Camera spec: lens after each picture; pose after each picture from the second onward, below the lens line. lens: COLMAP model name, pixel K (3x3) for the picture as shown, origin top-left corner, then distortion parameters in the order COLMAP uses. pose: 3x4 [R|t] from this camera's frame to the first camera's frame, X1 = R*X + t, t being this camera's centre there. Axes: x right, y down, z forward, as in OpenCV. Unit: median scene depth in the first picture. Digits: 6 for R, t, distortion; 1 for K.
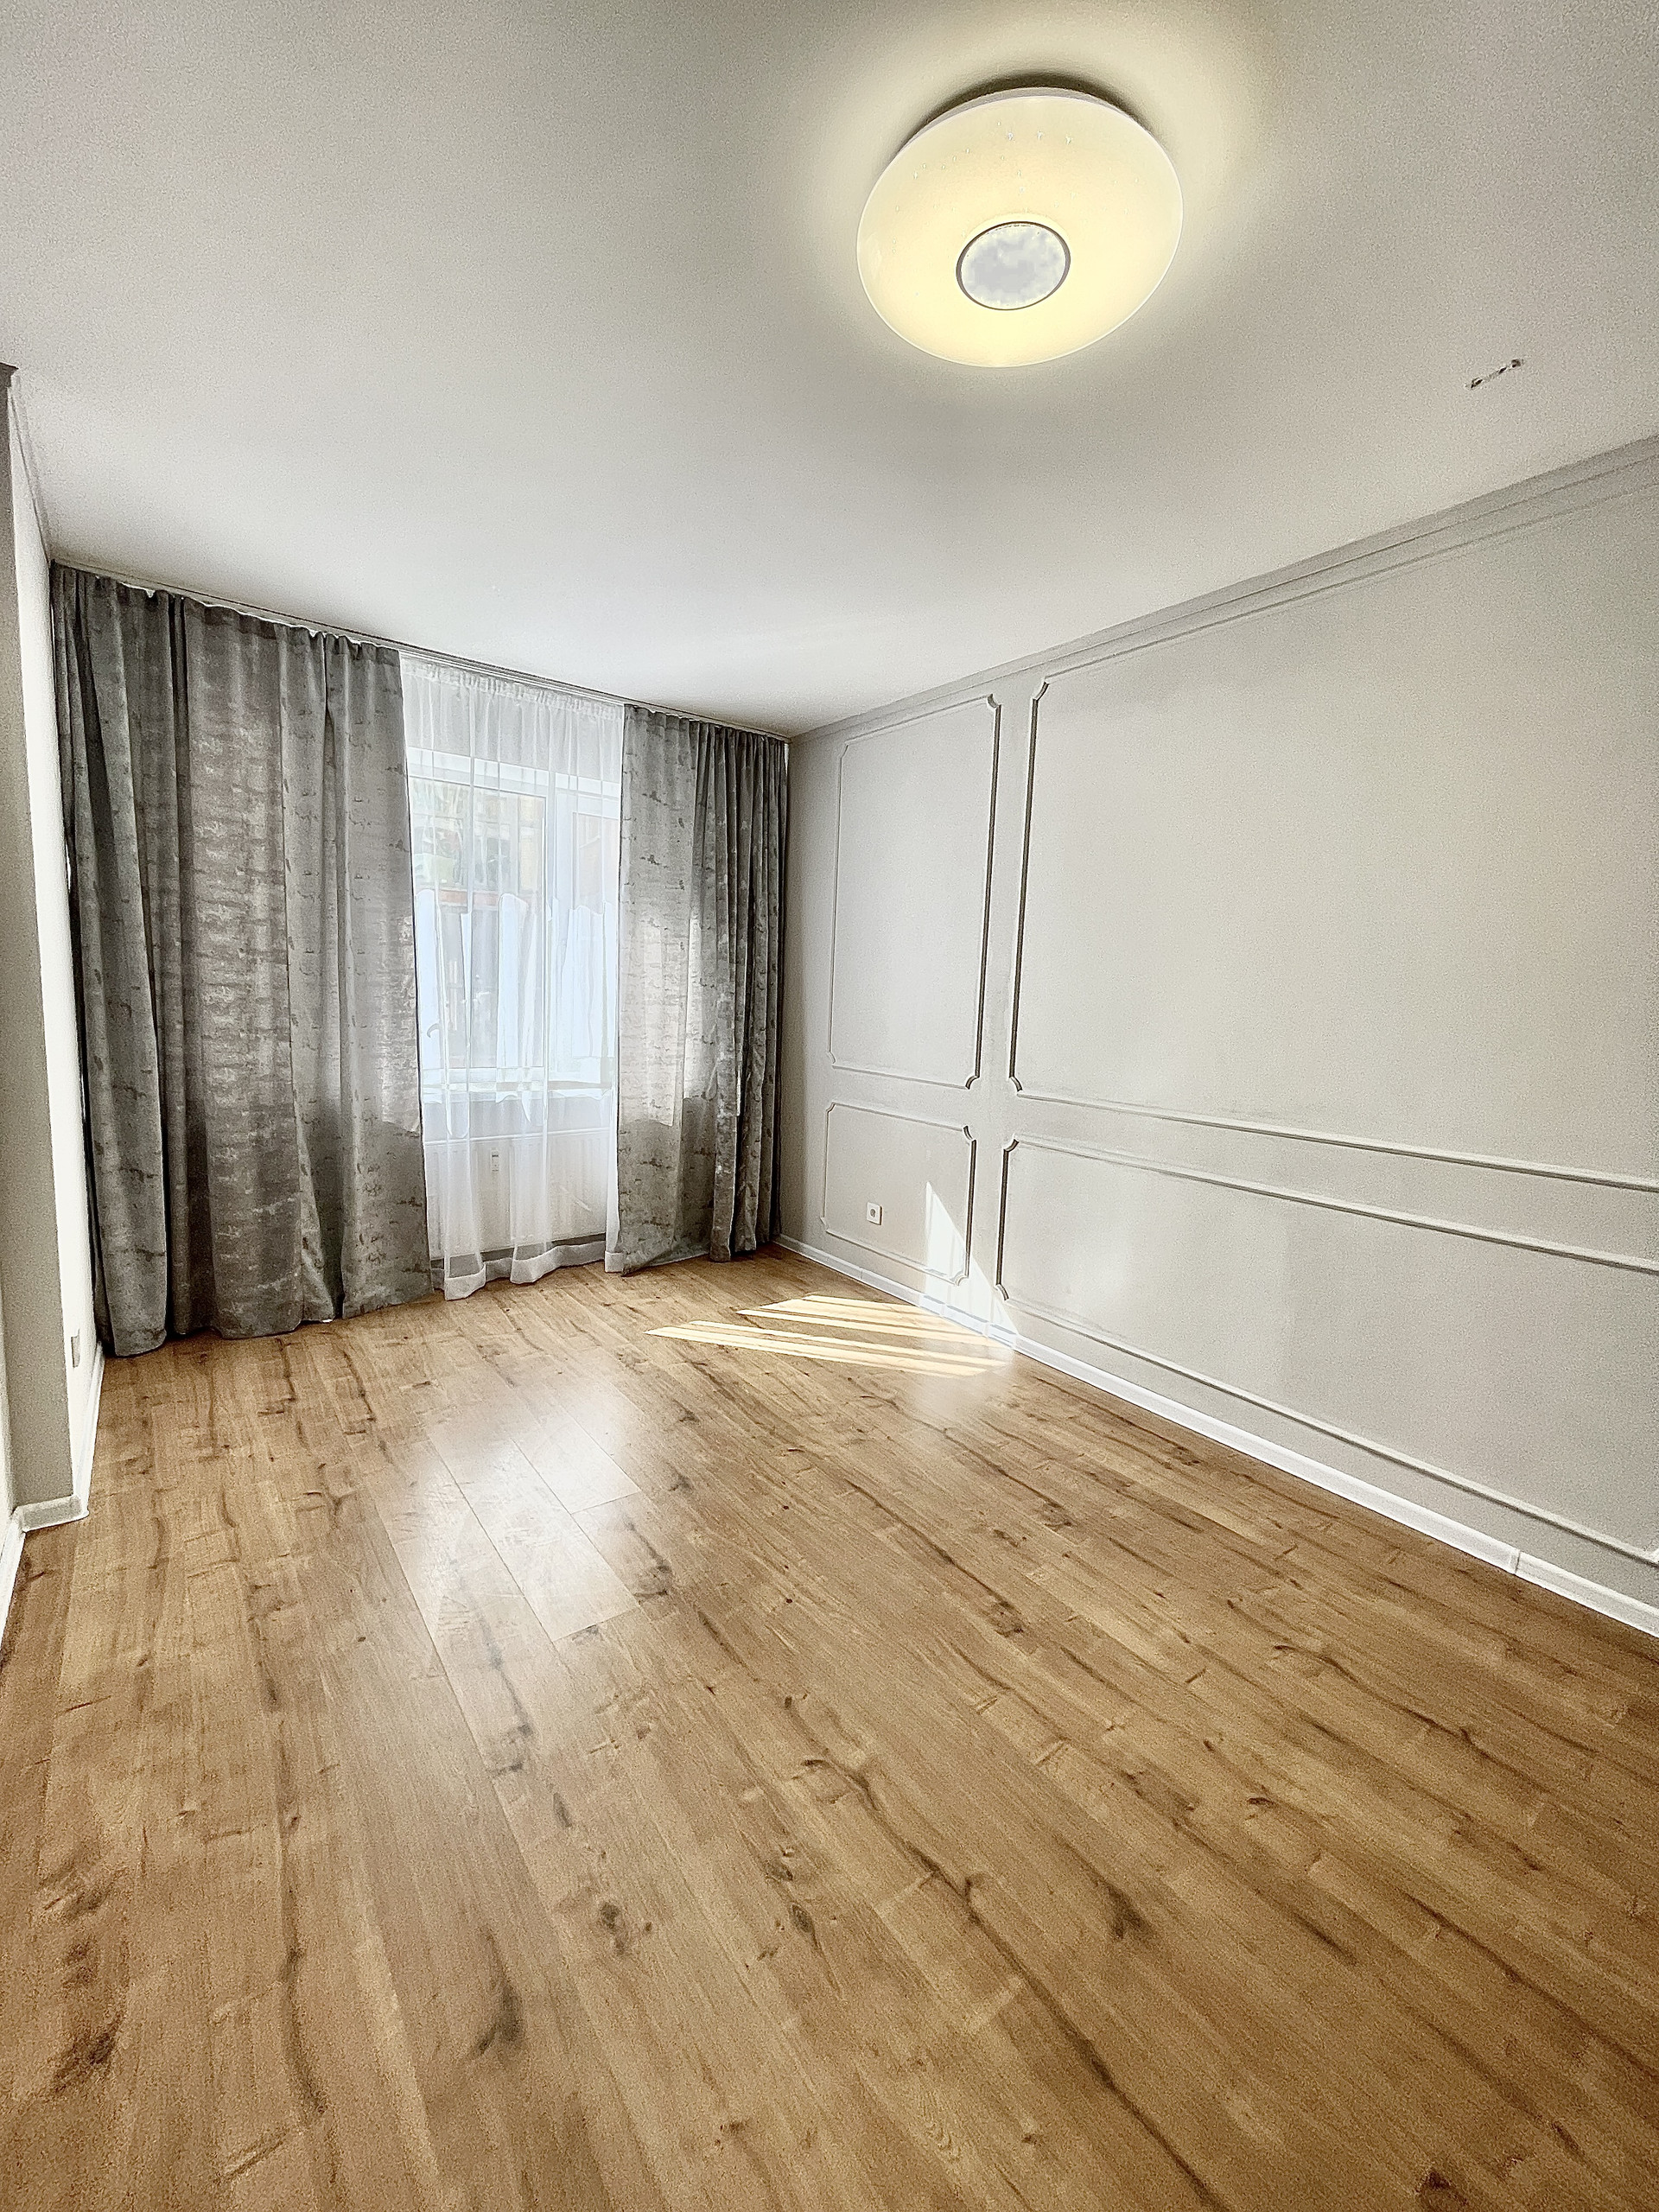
lens RADIAL K [[890.2, 0, 823.3], [0, 890.2, 1099.4], [0, 0, 1]] dist [0.002424, -0.001986]
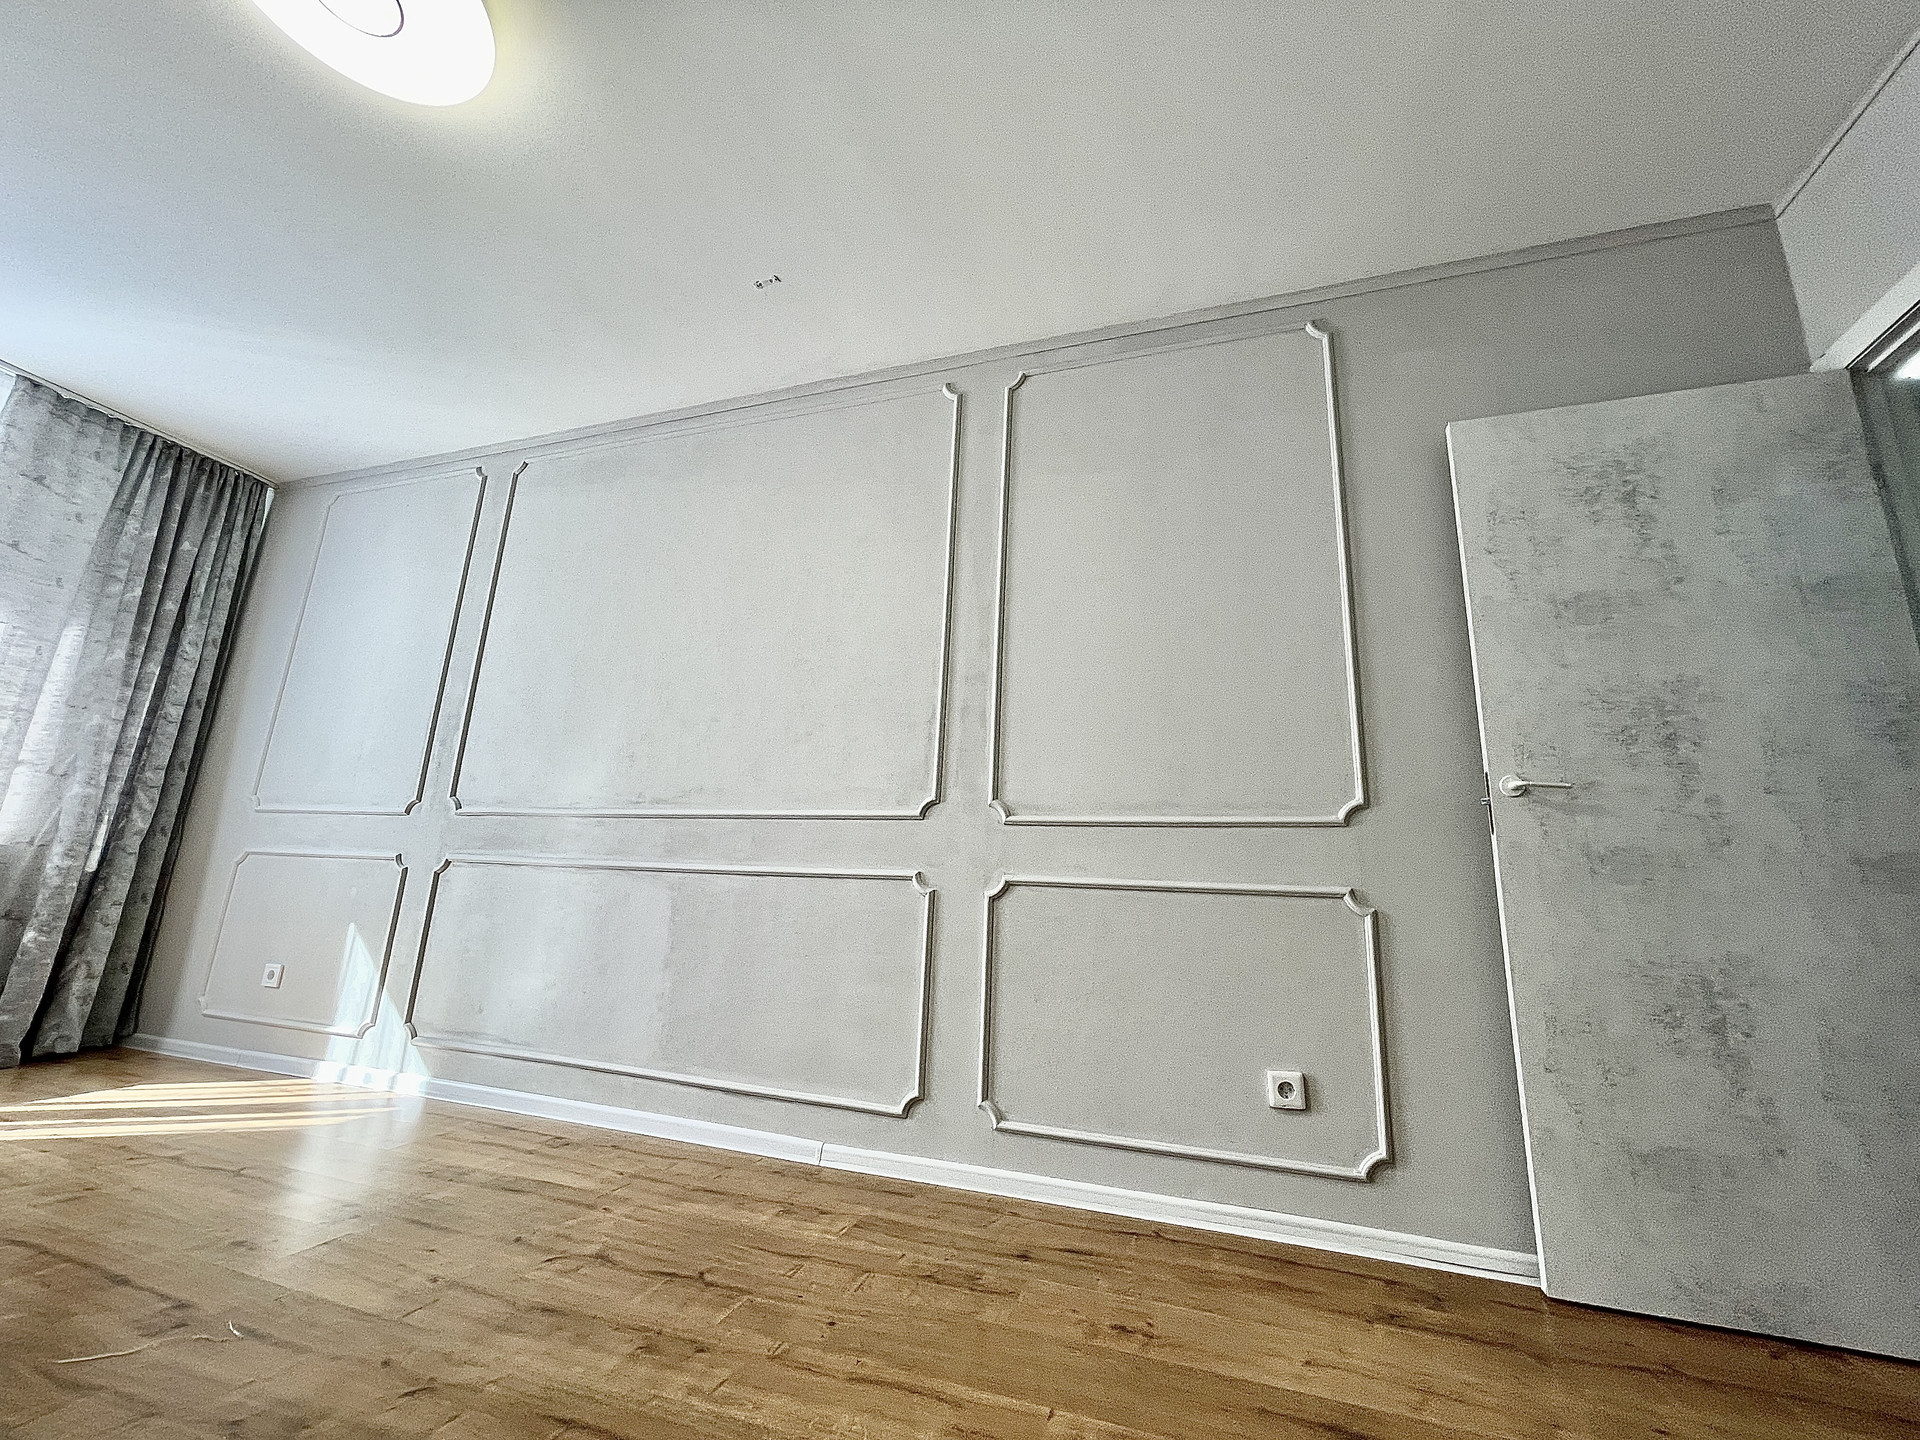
lens RADIAL K [[772.7, 0, 962.9], [0, 772.7, 715.7], [0, 0, 1]] dist [0.002424, -0.001986]
pose [[0.816712, 0.128378, 0.562584, 0.149492], [0.055287, 0.953045, -0.297740, 0.148651], [-0.574391, 0.274271, 0.771265, -0.023533]]
